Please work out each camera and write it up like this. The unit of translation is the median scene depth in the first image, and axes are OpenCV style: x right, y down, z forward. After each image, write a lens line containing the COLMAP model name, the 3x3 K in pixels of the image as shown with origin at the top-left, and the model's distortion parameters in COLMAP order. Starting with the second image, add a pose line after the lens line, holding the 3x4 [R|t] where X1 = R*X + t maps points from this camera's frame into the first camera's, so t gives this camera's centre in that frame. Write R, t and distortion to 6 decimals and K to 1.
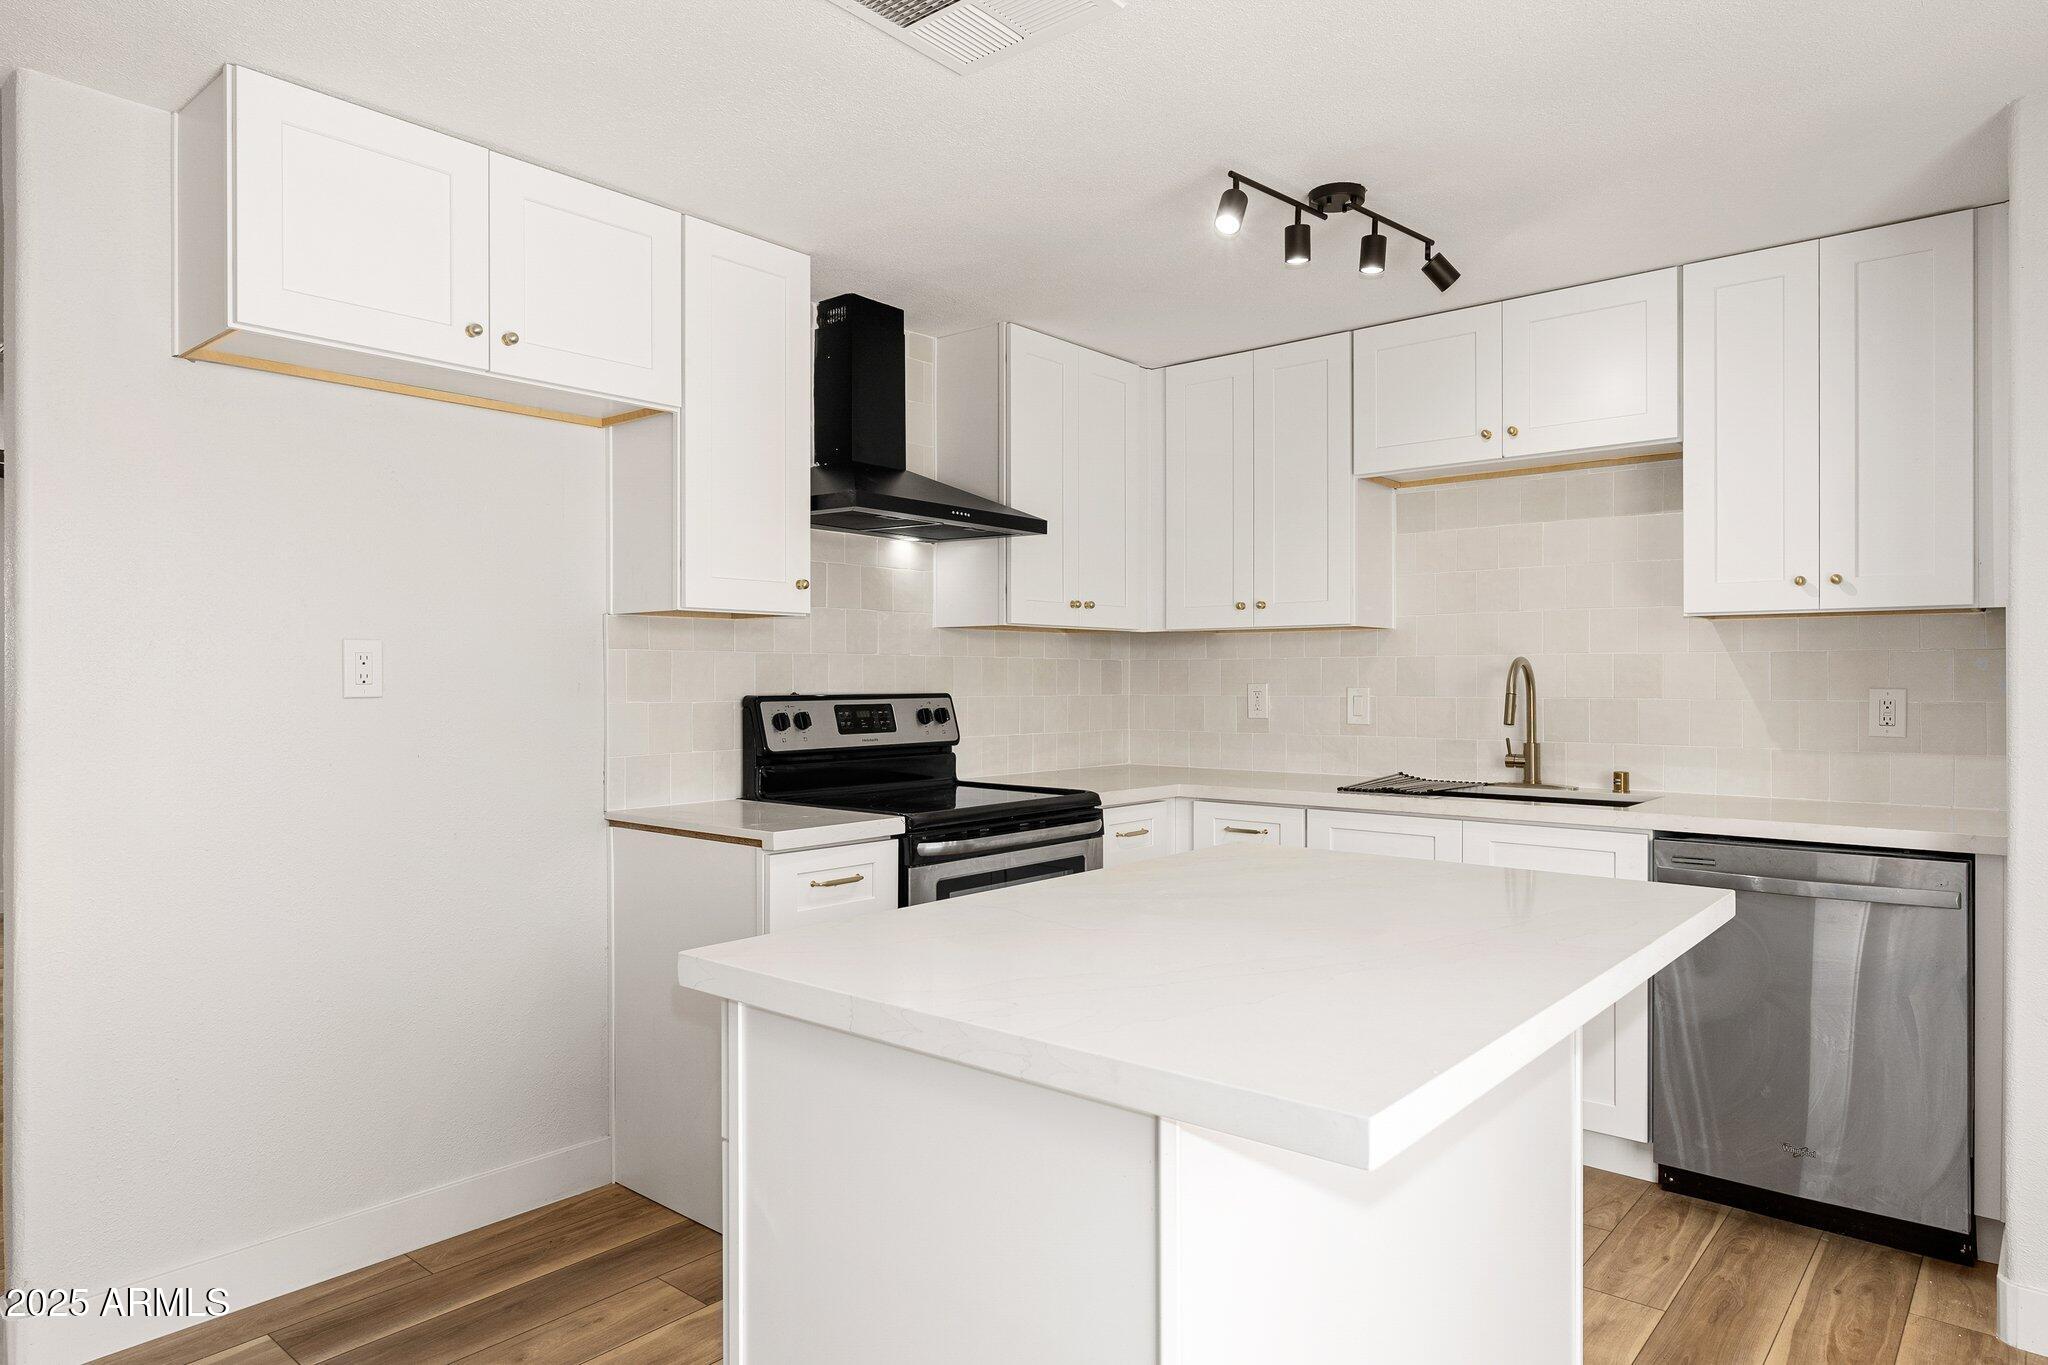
lens RADIAL K [[1242.4, 0, 1024.0], [0, 1242.4, 682.5], [0, 0, 1]] dist [0.003697, 0.000307]
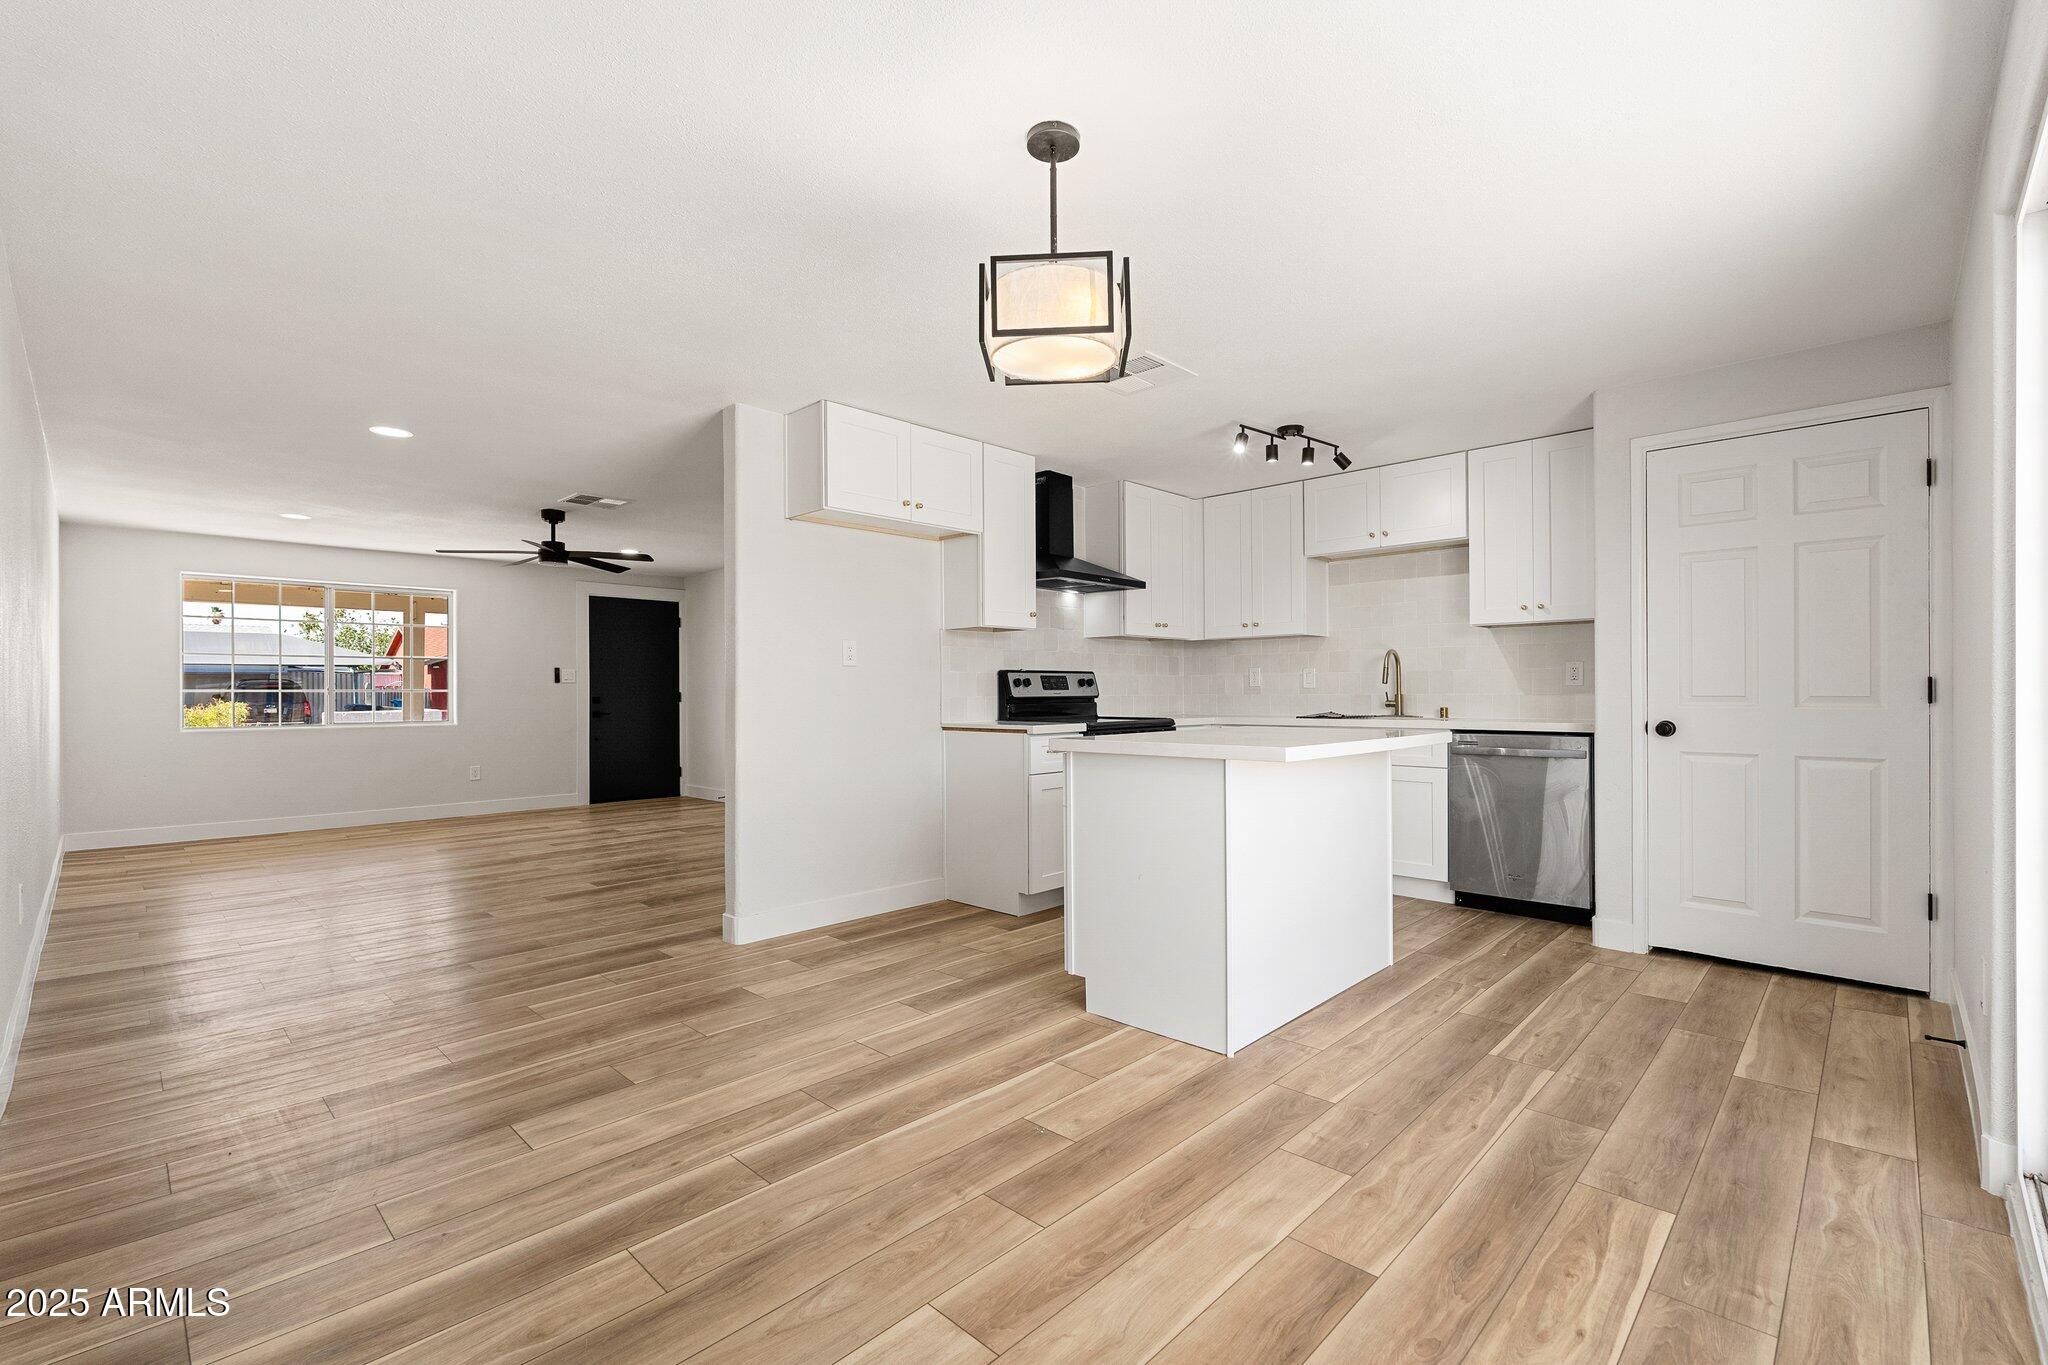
lens RADIAL K [[898.6, 0, 1027.6], [0, 898.6, 695.7], [0, 0, 1]] dist [-0.001354, 0.000260]
pose [[0.998085, -0.005244, -0.061637, -0.088082], [0.005288, 0.999986, 0.000549, 0.052357], [0.061633, -0.000874, 0.998099, -0.469546]]
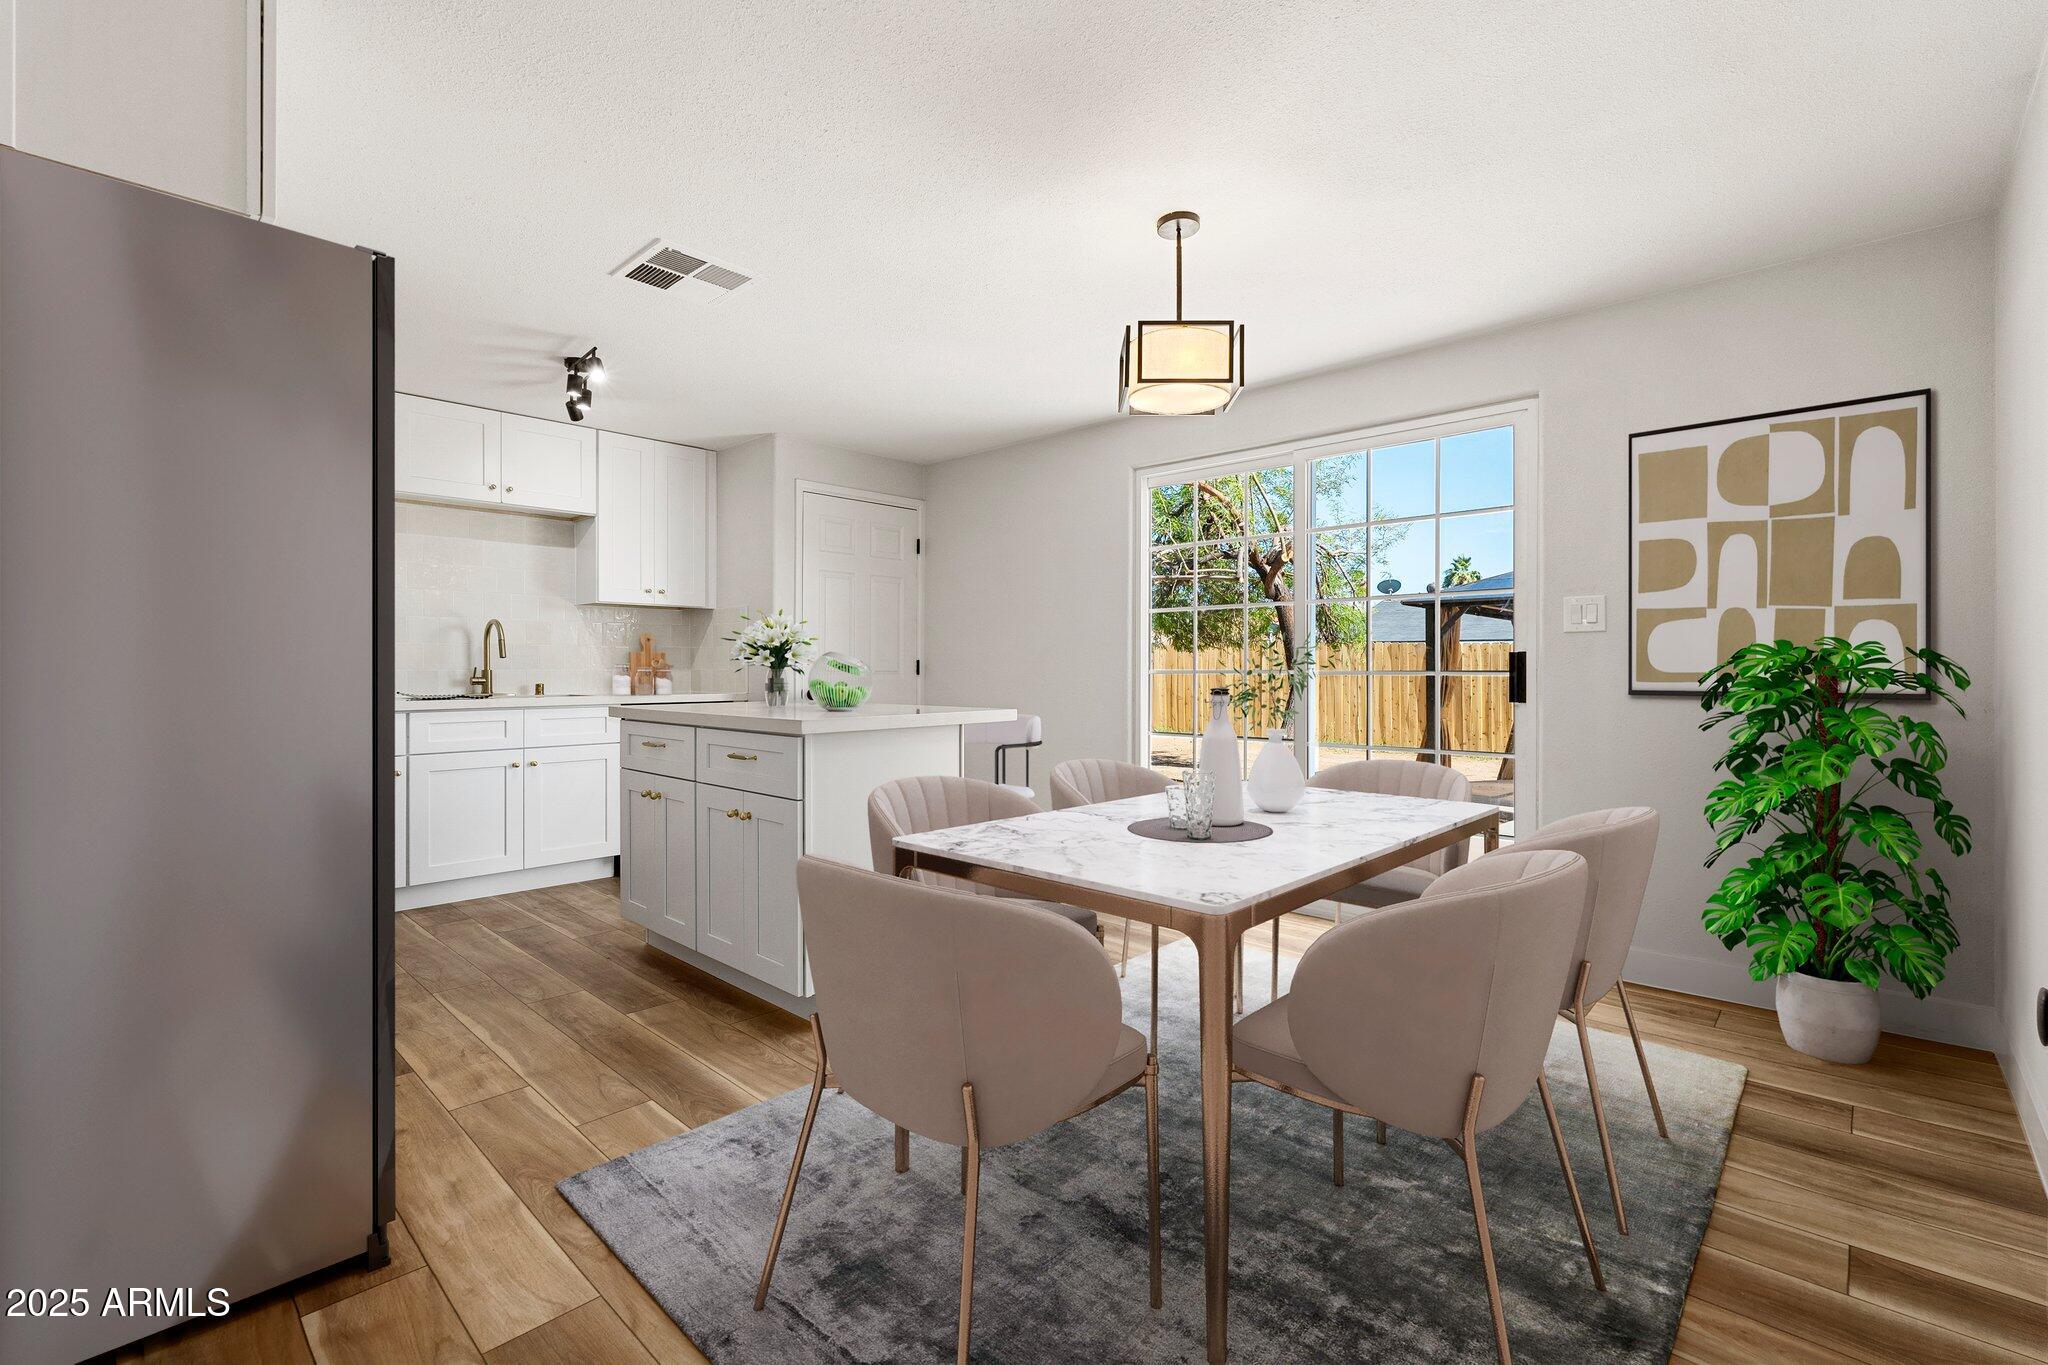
lens RADIAL K [[901.4, 0, 1023.2], [0, 901.4, 677.6], [0, 0, 1]] dist [-0.001681, 0.000112]
pose [[0.054911, -0.011579, 0.998424, -0.869770], [0.002886, 0.999930, 0.011438, 0.052261], [-0.998487, 0.002253, 0.054940, 0.220196]]
